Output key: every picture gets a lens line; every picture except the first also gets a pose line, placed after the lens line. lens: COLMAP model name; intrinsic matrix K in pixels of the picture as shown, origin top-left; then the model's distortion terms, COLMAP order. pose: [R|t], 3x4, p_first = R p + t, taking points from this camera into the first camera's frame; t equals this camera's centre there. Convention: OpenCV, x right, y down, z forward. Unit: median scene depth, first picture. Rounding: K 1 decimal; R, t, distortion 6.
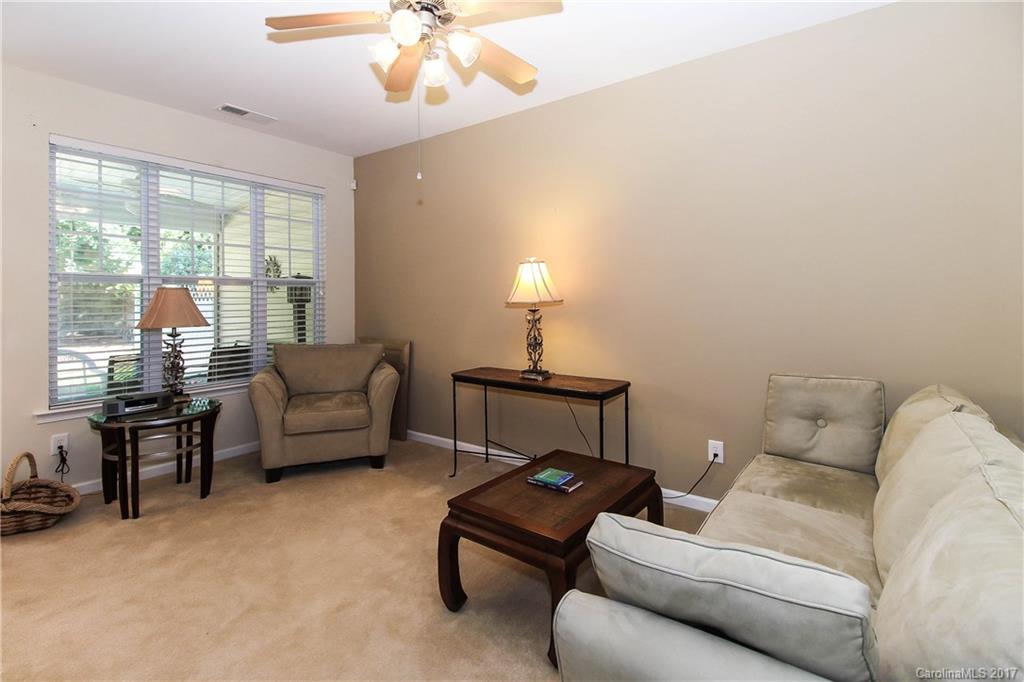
lens RADIAL K [[487.8, 0, 508.9], [0, 487.8, 302.4], [0, 0, 1]] dist [0.003365, 0.000584]
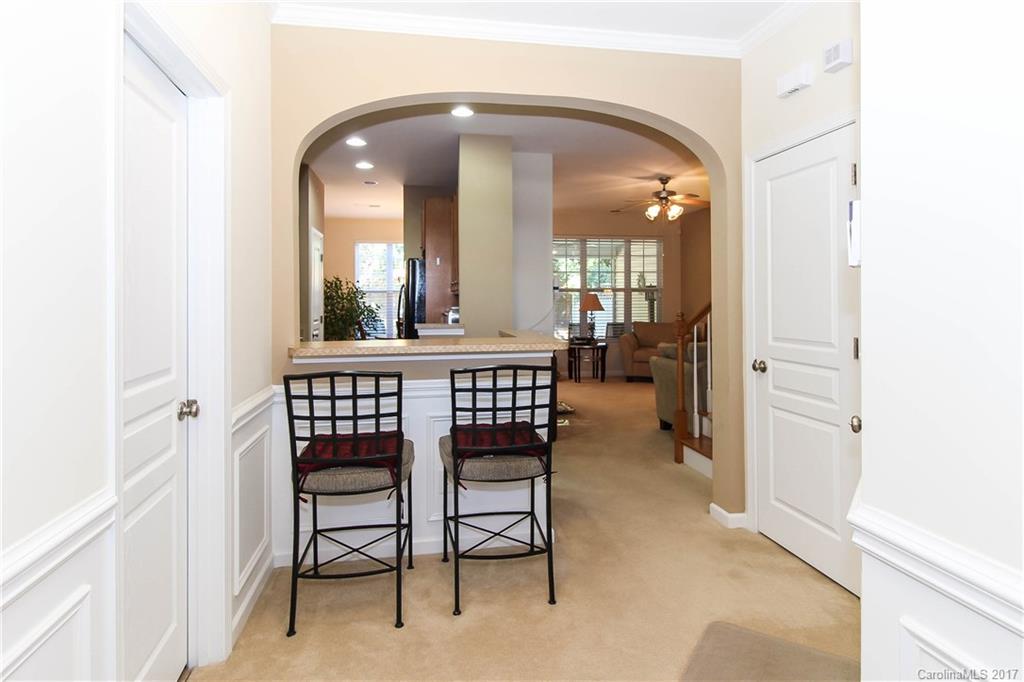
lens RADIAL K [[569.7, 0, 513.2], [0, 569.7, 323.1], [0, 0, 1]] dist [-0.005896, -0.002233]
pose [[0.736785, 0.012792, -0.676006, 0.823921], [0.003377, 0.999739, 0.022599, 0.046049], [0.676118, -0.018934, 0.736550, -1.181379]]
